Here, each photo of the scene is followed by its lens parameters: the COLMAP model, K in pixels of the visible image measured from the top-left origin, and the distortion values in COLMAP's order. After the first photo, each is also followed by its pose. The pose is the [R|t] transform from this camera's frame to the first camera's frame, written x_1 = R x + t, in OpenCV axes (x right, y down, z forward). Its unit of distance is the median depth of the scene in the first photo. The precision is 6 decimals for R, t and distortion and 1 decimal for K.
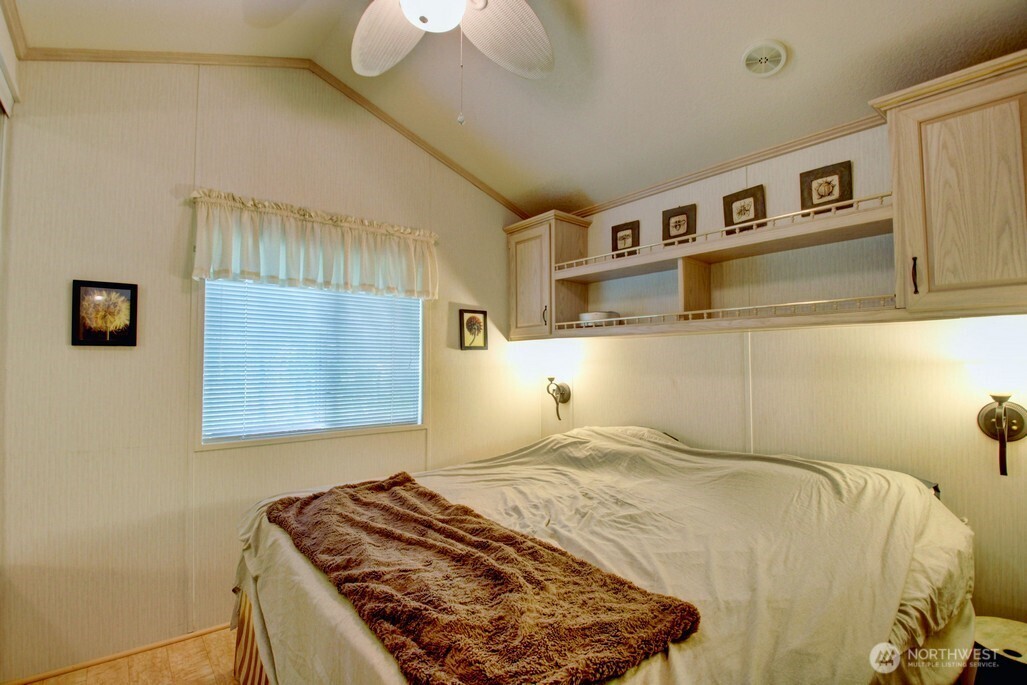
lens RADIAL K [[457.4, 0, 498.5], [0, 457.4, 345.9], [0, 0, 1]] dist [-0.053564, -0.000211]
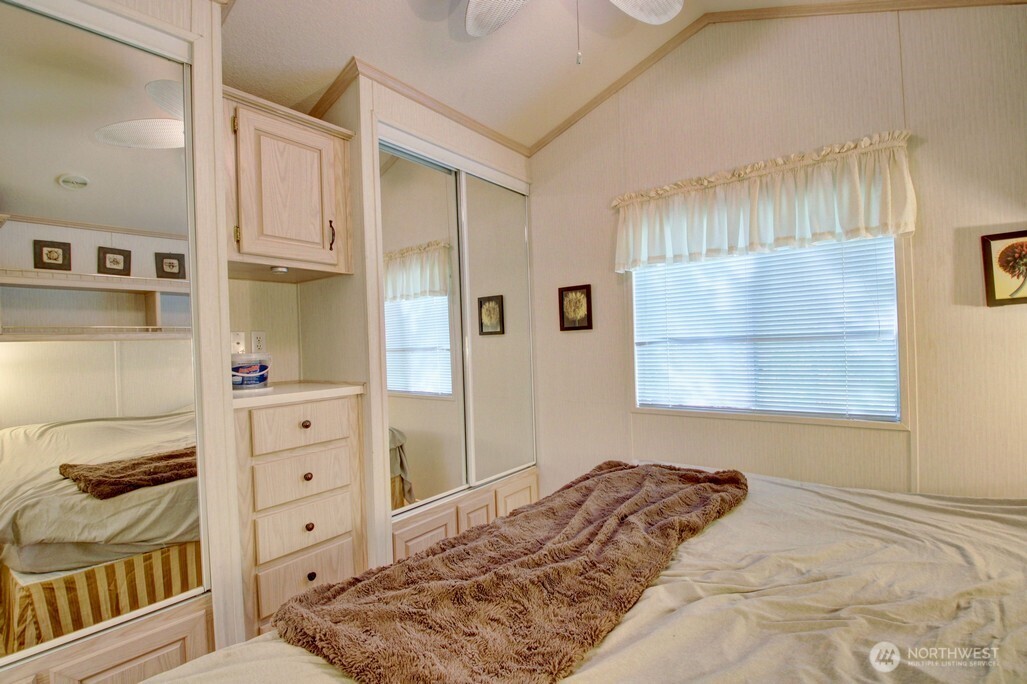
lens RADIAL K [[457.4, 0, 498.5], [0, 457.4, 345.4], [0, 0, 1]] dist [-0.053564, -0.000211]
pose [[0.179364, -0.001245, -0.983782, 0.474096], [0.070245, 0.997463, 0.011545, 0.012348], [0.981272, -0.071177, 0.178996, 0.417051]]
